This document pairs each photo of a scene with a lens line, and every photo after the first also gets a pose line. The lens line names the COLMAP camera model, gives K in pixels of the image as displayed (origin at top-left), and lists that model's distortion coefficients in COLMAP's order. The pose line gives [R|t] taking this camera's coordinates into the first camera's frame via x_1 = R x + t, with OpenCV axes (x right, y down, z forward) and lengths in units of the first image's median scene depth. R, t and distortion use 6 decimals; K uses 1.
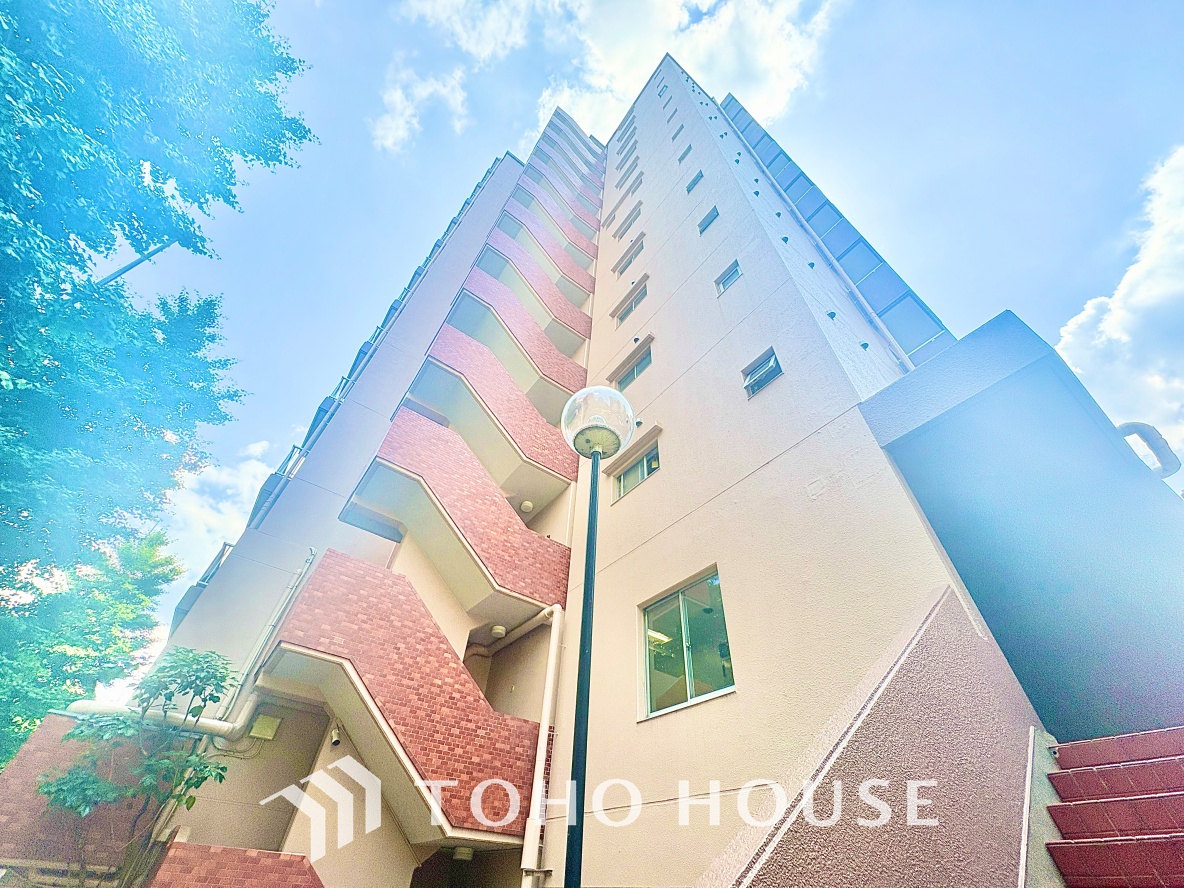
lens RADIAL K [[471.7, 0, 591.9], [0, 471.7, 445.0], [0, 0, 1]] dist [0.000694, 0.000021]
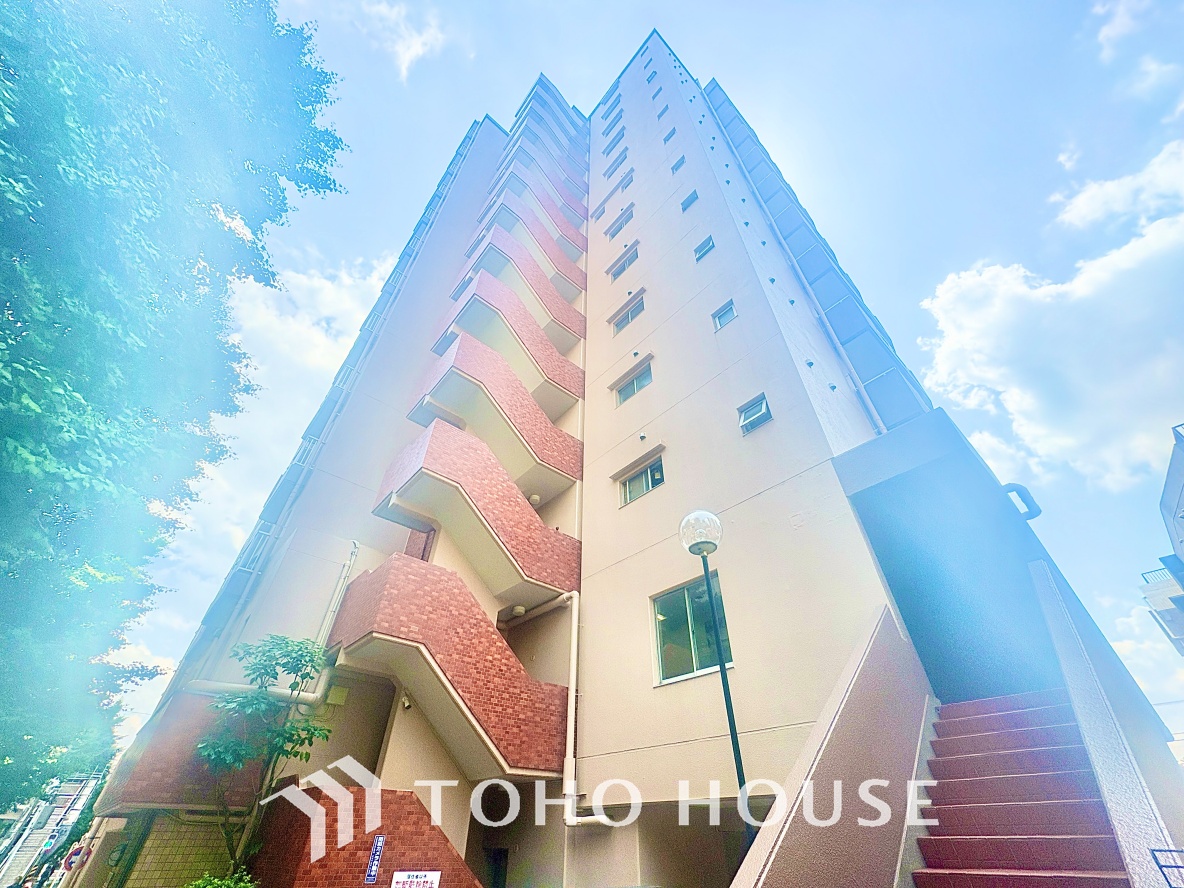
lens RADIAL K [[469.5, 0, 594.6], [0, 469.5, 446.7], [0, 0, 1]] dist [-0.000525, 0.000395]
pose [[0.994388, 0.027650, 0.102118, -0.156670], [-0.036598, 0.995551, 0.086824, -0.136741], [-0.099264, -0.090074, 0.990976, -0.162992]]
